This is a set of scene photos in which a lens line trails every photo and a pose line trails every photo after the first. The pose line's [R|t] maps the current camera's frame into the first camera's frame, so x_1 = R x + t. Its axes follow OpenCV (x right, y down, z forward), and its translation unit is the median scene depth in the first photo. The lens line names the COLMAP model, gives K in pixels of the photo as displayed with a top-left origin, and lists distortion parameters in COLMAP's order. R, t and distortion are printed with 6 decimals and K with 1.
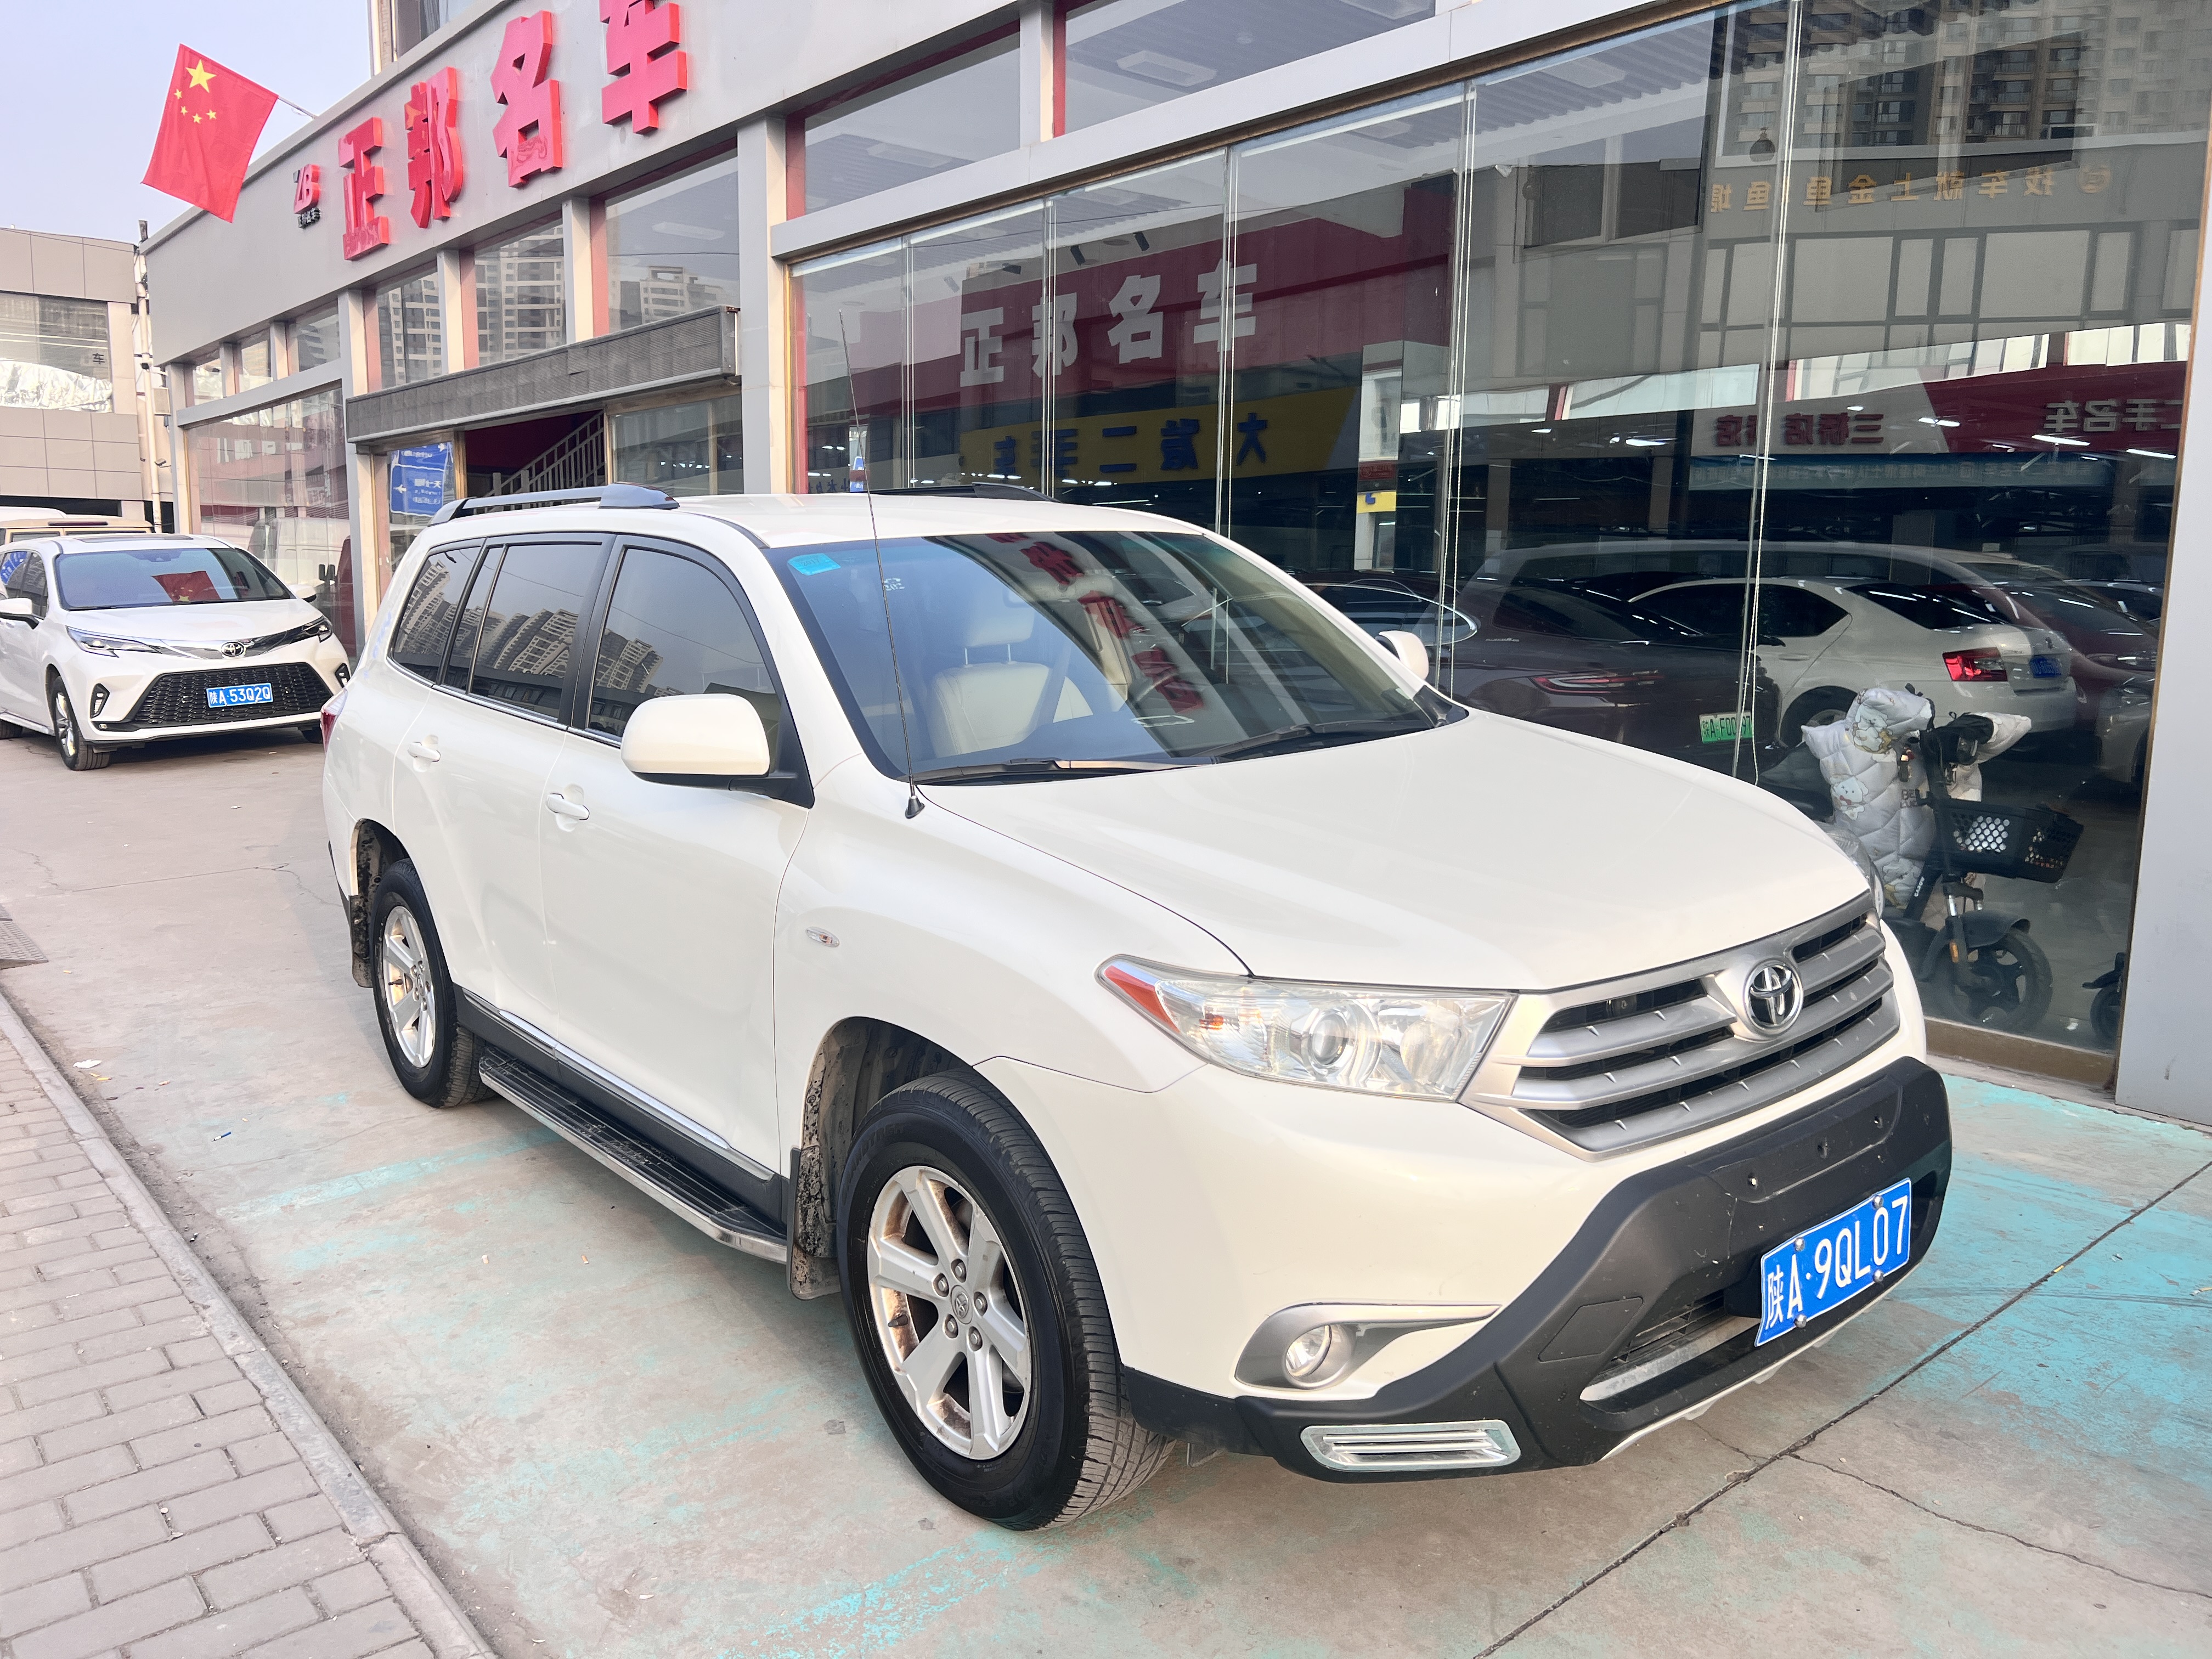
lens RADIAL K [[1653.6, 0, 1106.0], [0, 1653.6, 829.5], [0, 0, 1]] dist [0.060031, -0.058880]
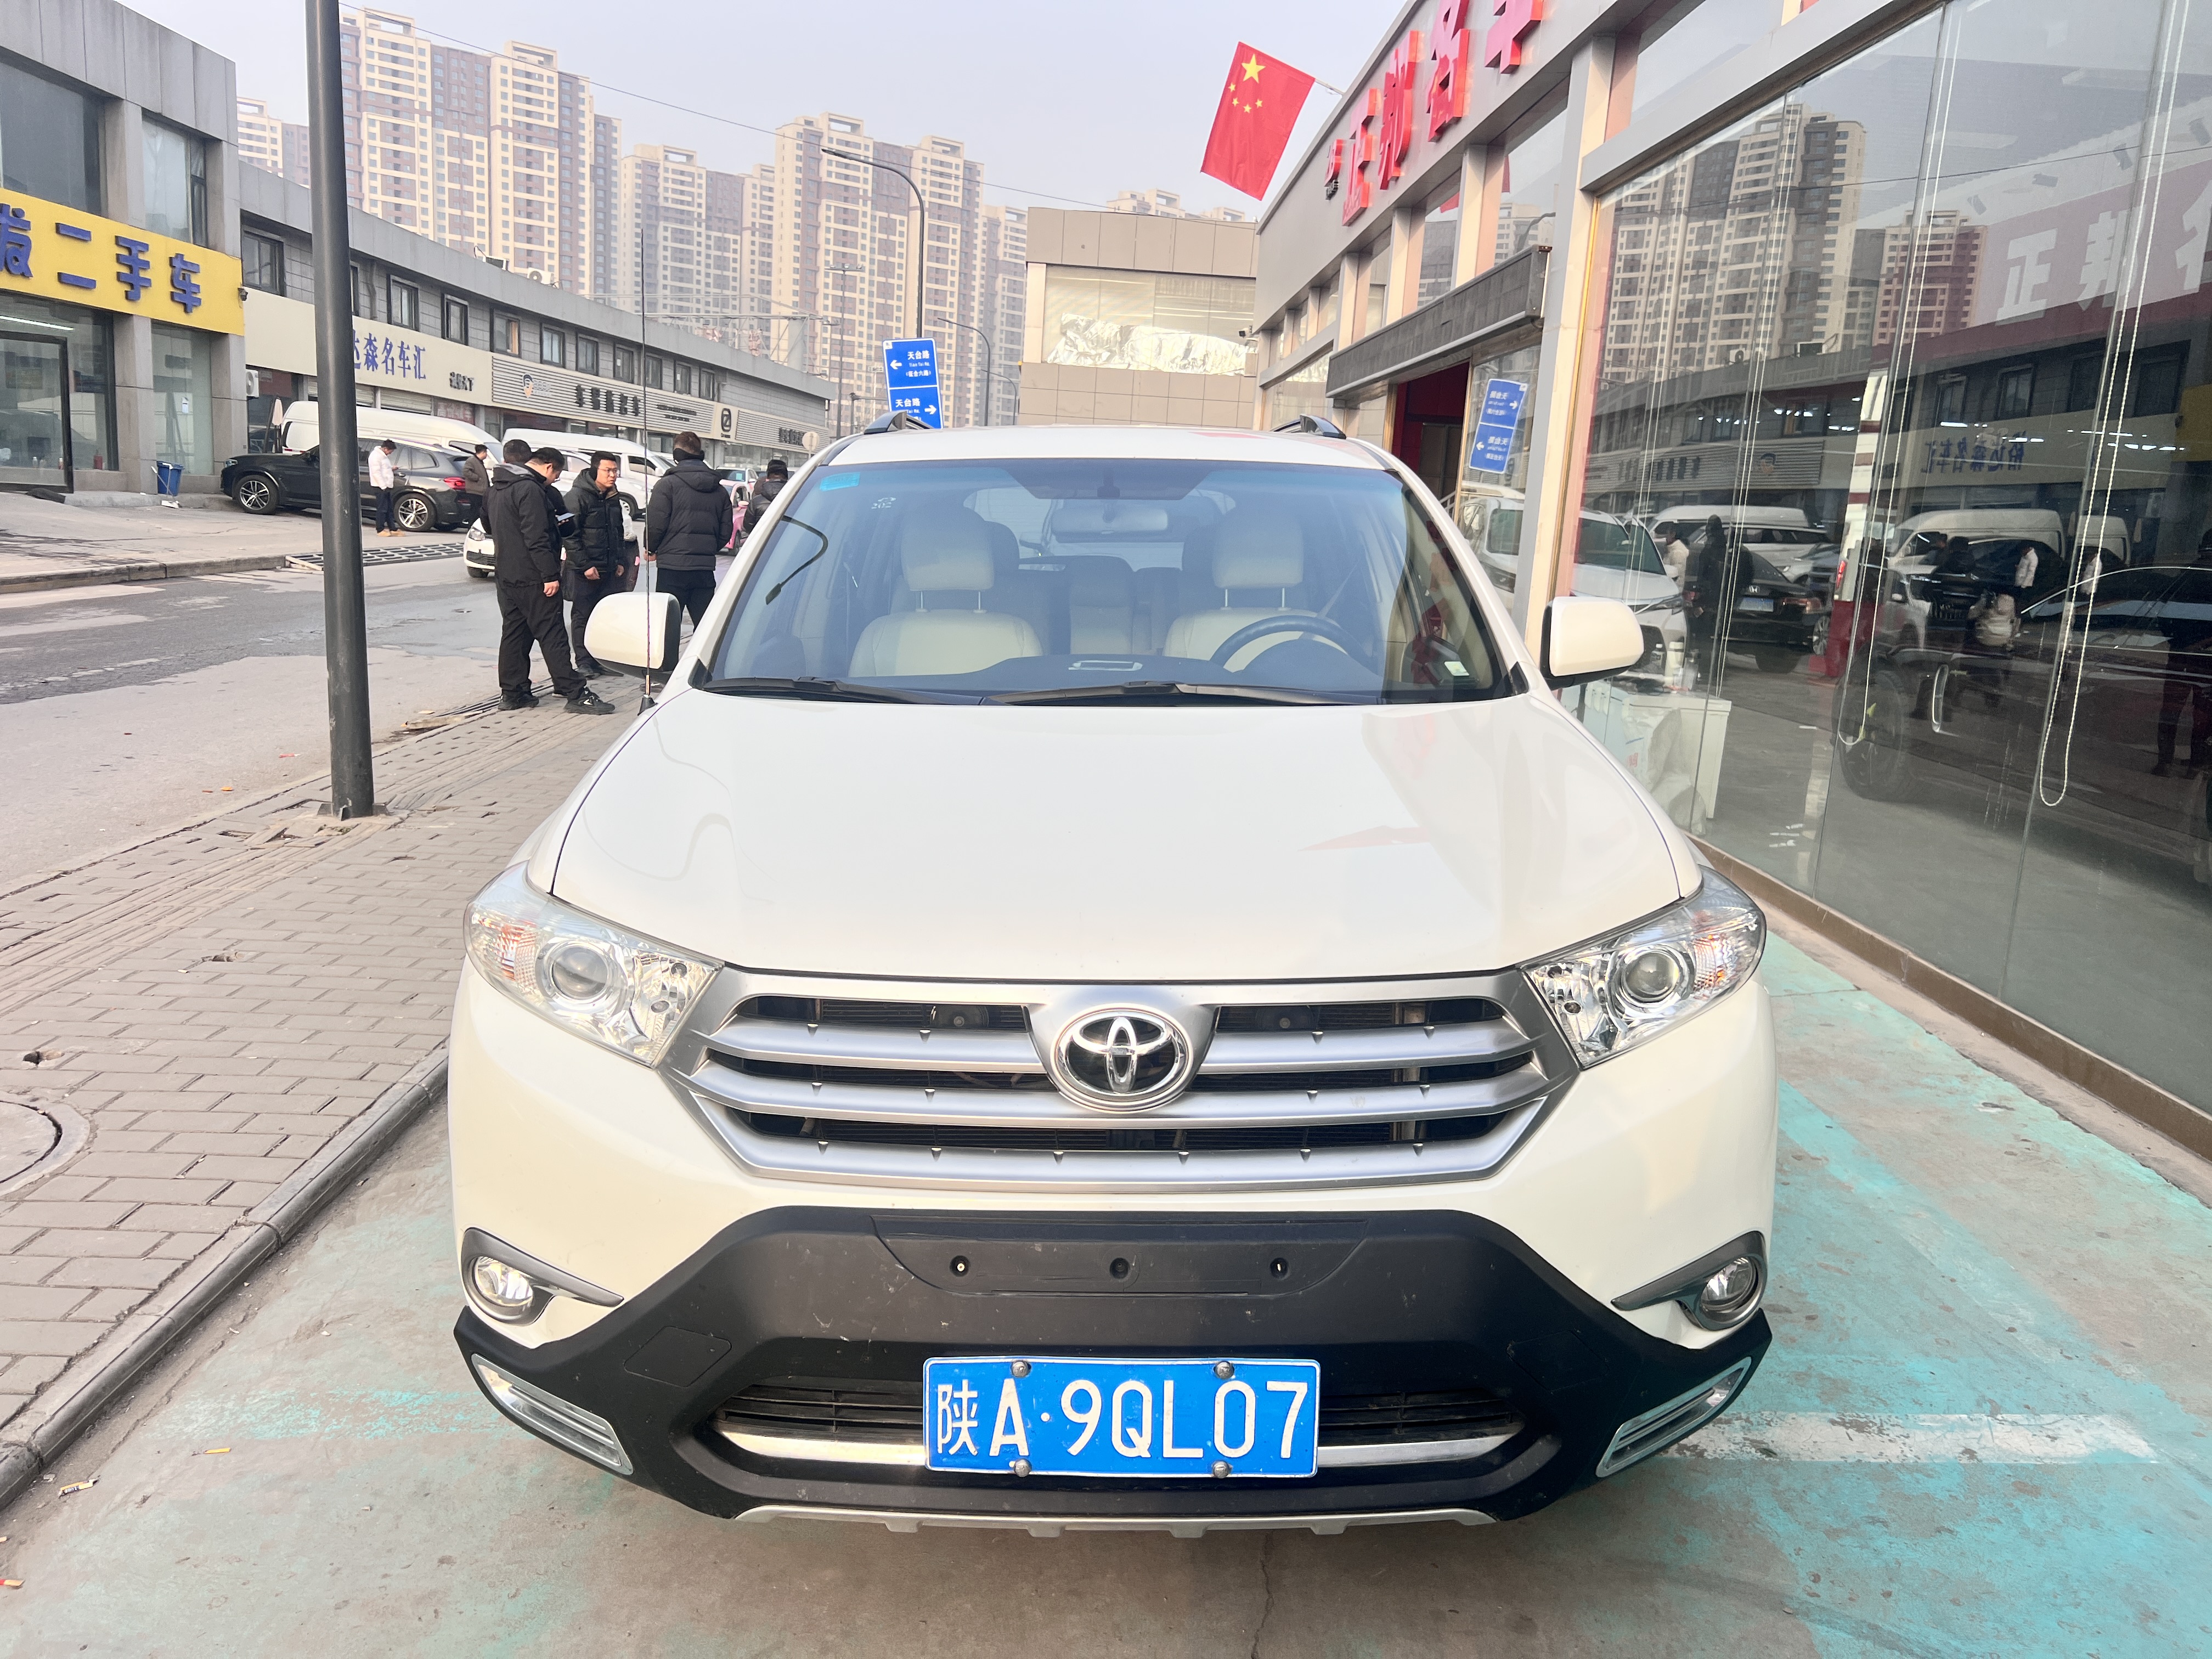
lens RADIAL K [[1653.6, 0, 1106.0], [0, 1653.6, 829.5], [0, 0, 1]] dist [0.060031, -0.058880]
pose [[0.785754, 0.156737, -0.598351, 0.498858], [-0.143895, 0.987141, 0.069617, -0.032687], [0.601568, 0.031398, 0.798204, 0.231977]]
